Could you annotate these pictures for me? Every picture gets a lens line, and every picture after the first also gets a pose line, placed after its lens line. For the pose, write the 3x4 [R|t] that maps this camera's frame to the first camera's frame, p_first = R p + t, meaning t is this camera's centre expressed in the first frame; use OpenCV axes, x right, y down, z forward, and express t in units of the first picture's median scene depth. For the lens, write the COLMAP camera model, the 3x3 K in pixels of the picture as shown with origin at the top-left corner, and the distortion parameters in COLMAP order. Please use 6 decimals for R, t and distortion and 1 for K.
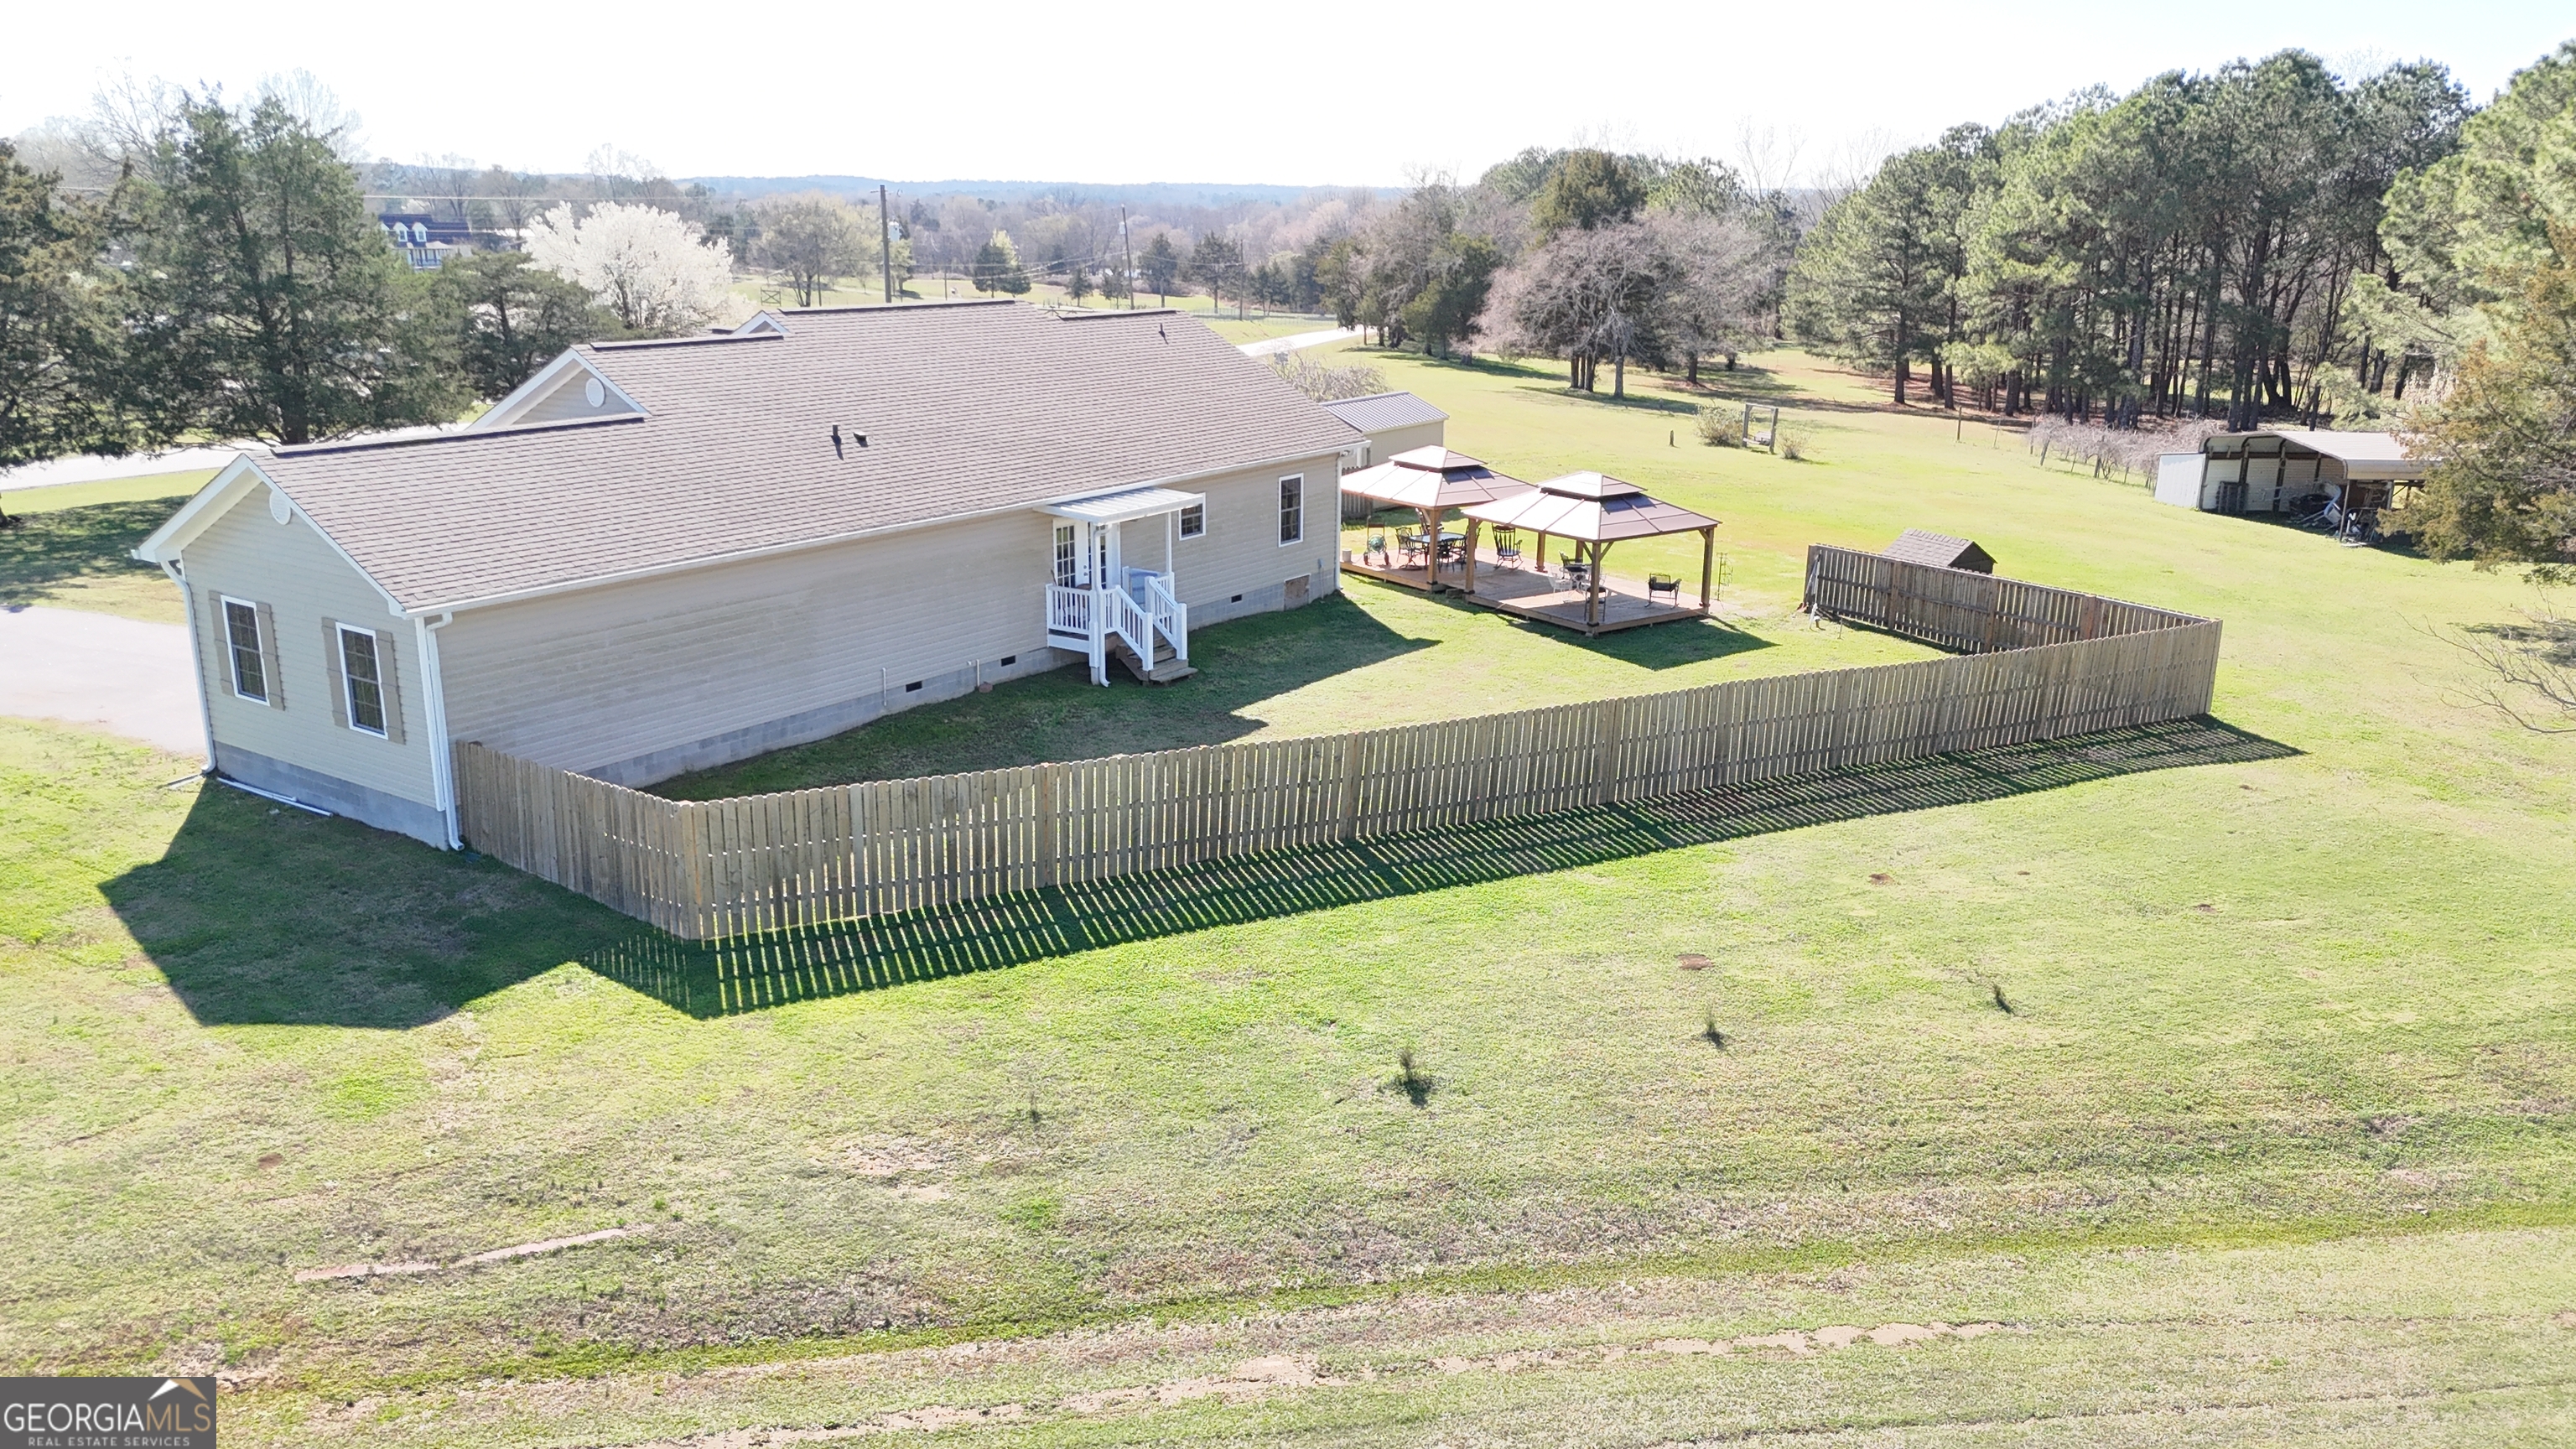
lens RADIAL K [[1902.6, 0, 1280.8], [0, 1902.6, 718.9], [0, 0, 1]] dist [0.065179, -0.058517]
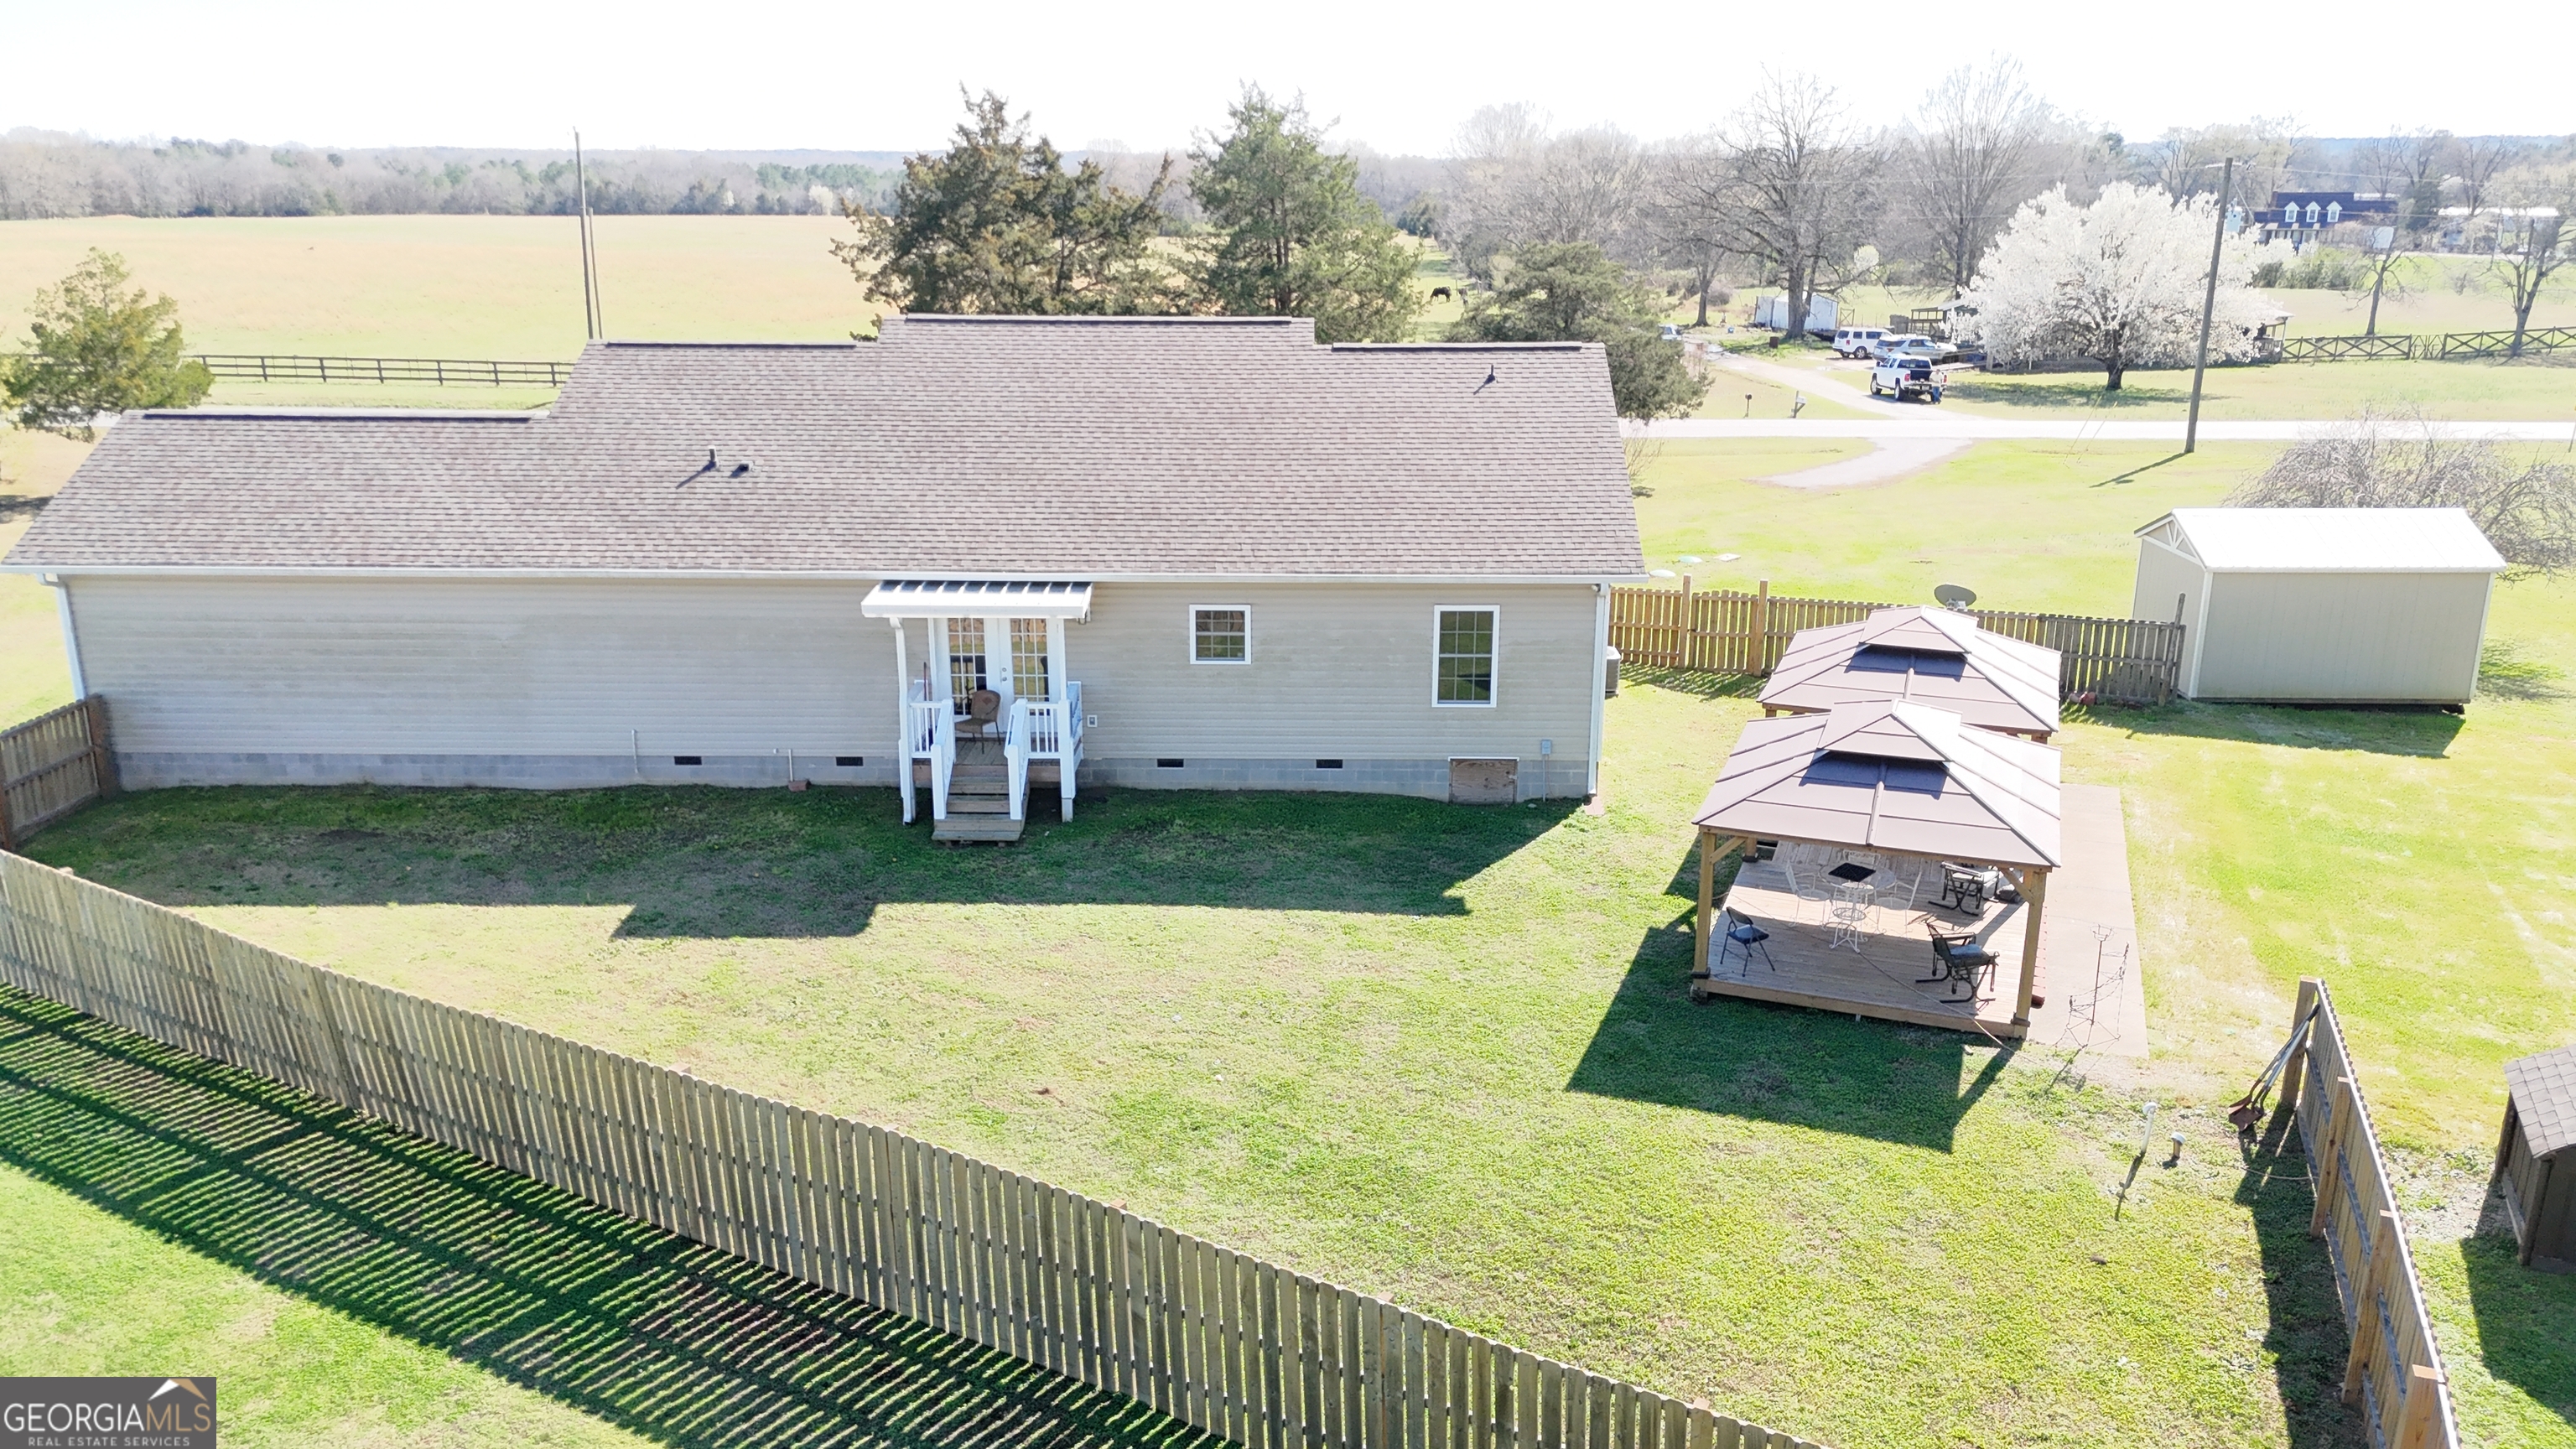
lens RADIAL K [[1902.6, 0, 1293.3], [0, 1902.6, 680.6], [0, 0, 1]] dist [0.065179, -0.058517]
pose [[0.549117, 0.208181, -0.809402, 0.621233], [-0.214385, 0.971160, 0.104342, -0.193107], [0.807781, 0.116227, 0.577912, 0.702703]]
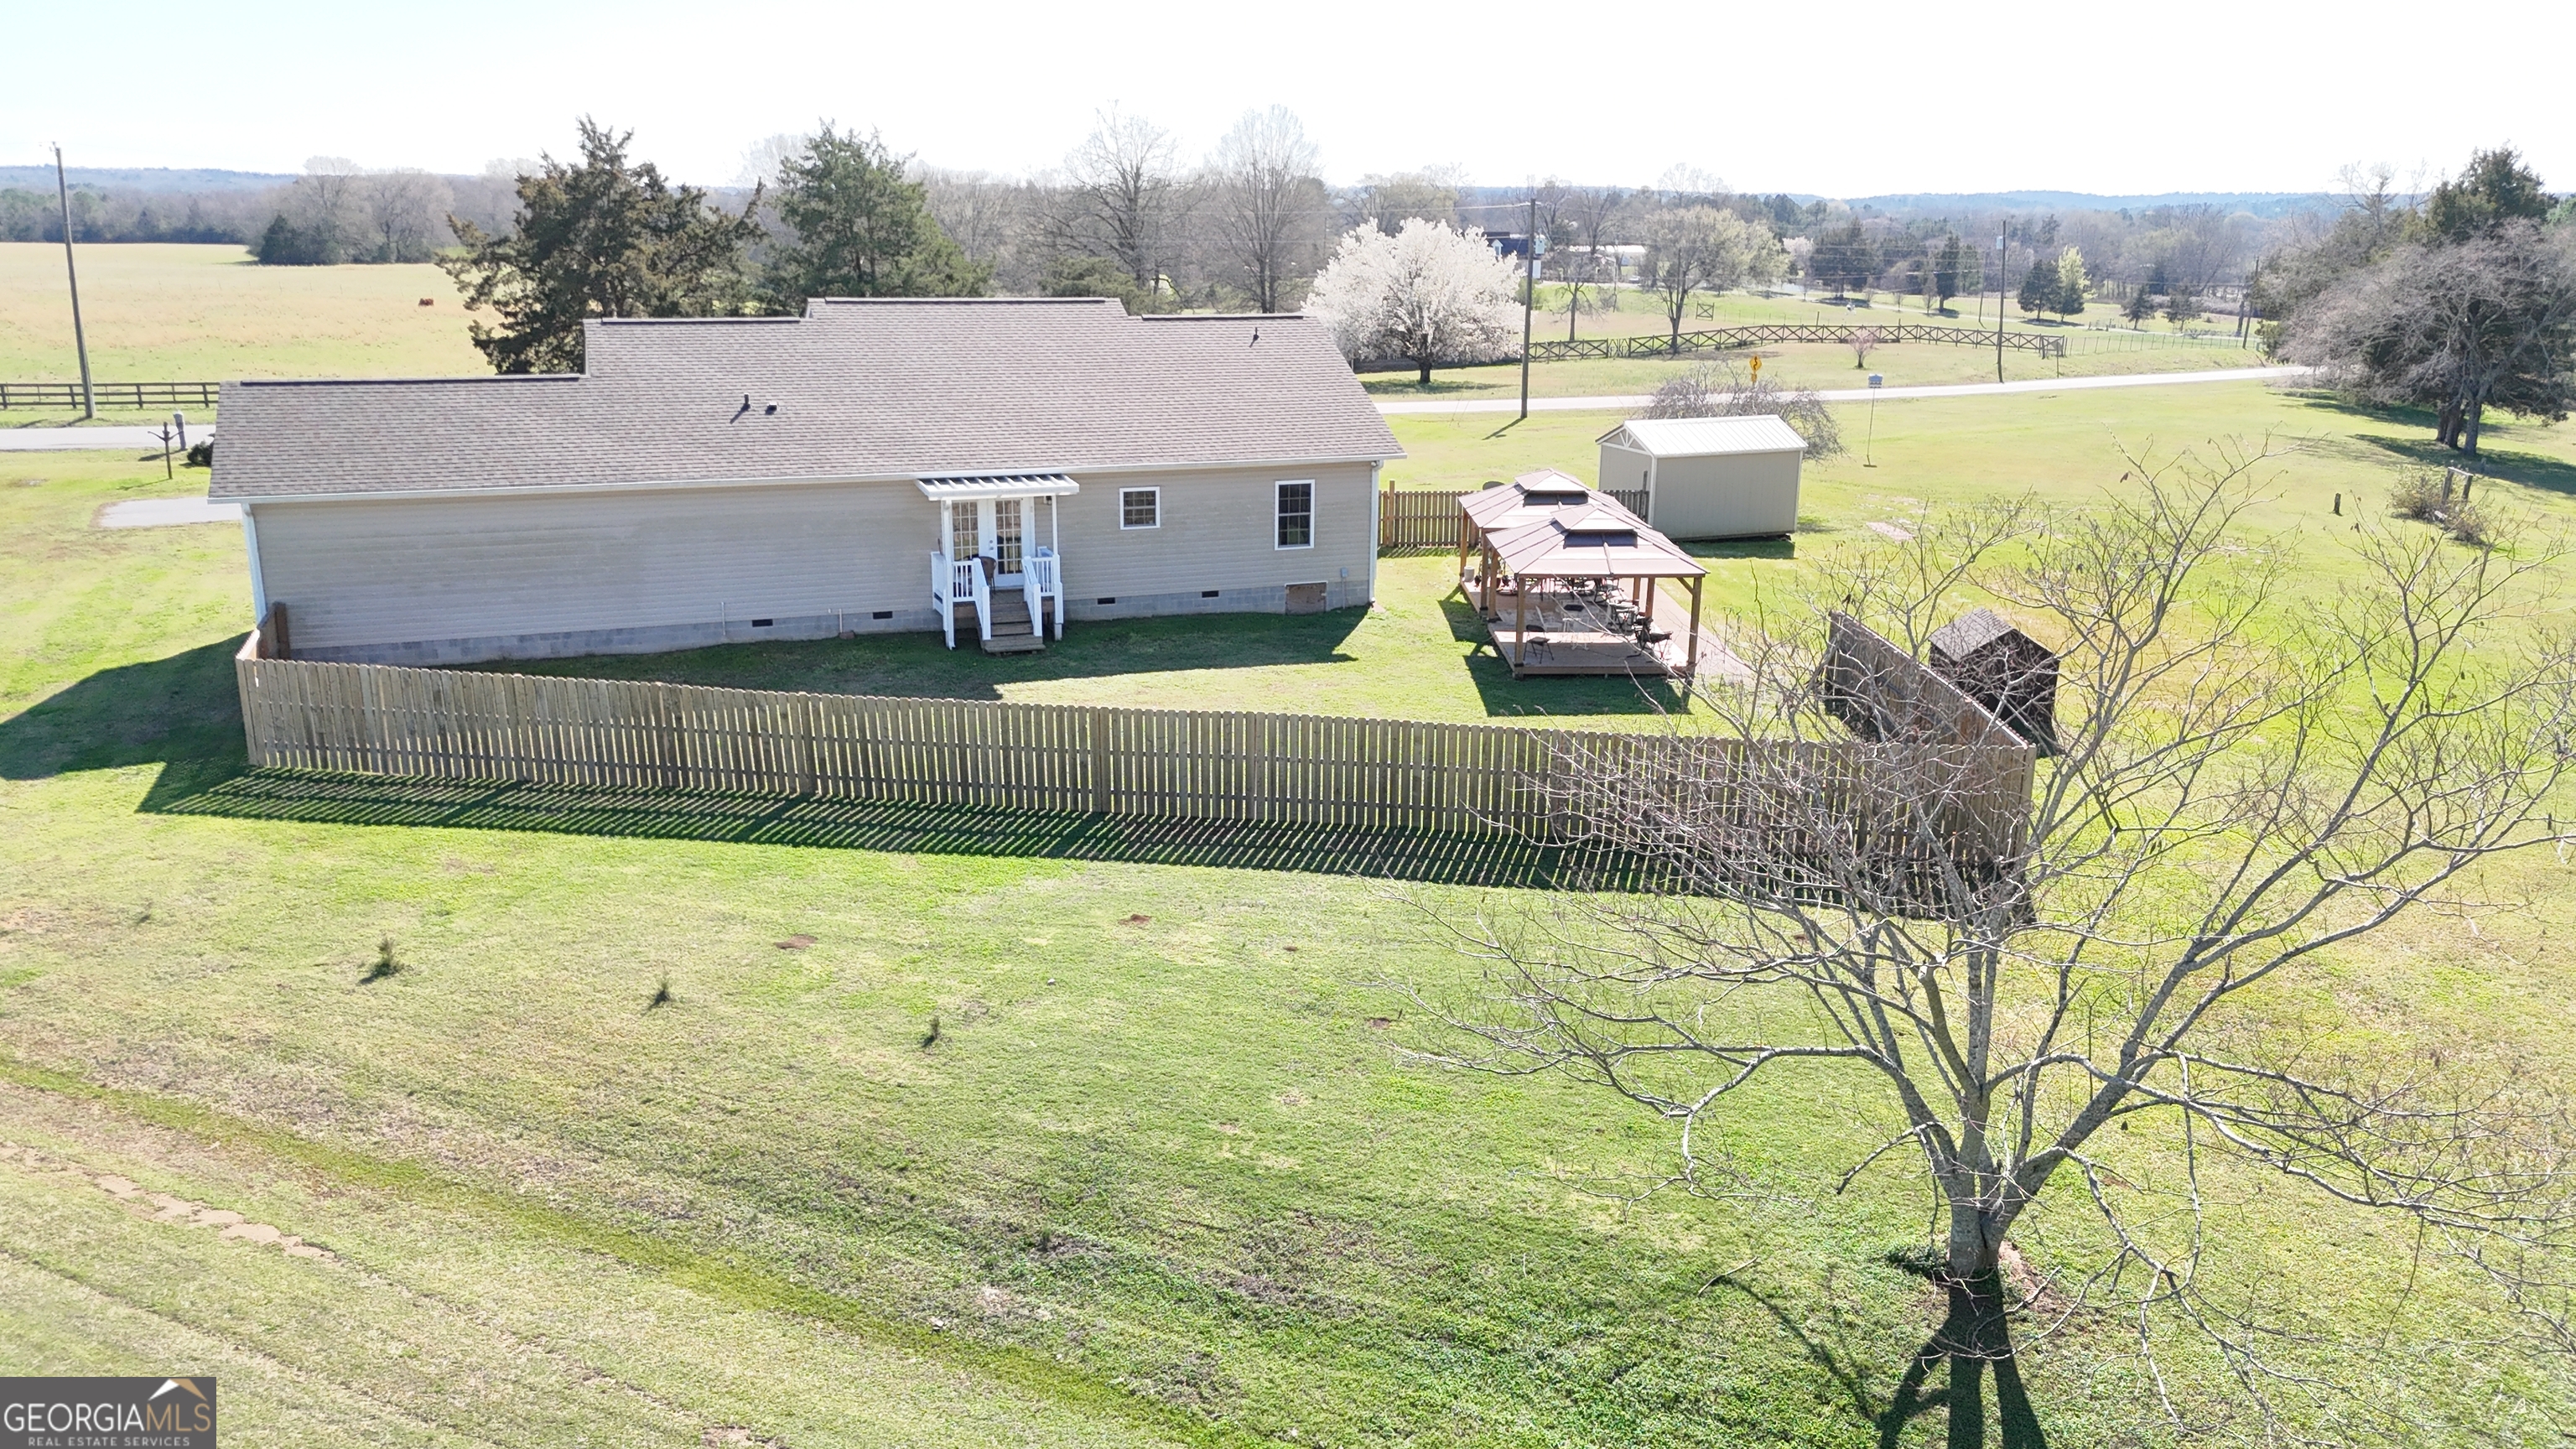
lens RADIAL K [[1902.6, 0, 1283.3], [0, 1902.6, 720.5], [0, 0, 1]] dist [0.065179, -0.058517]
pose [[0.828959, 0.144674, -0.540275, 0.684705], [-0.148900, 0.988191, 0.036156, -0.046343], [0.539126, 0.050475, 0.840712, 0.194679]]
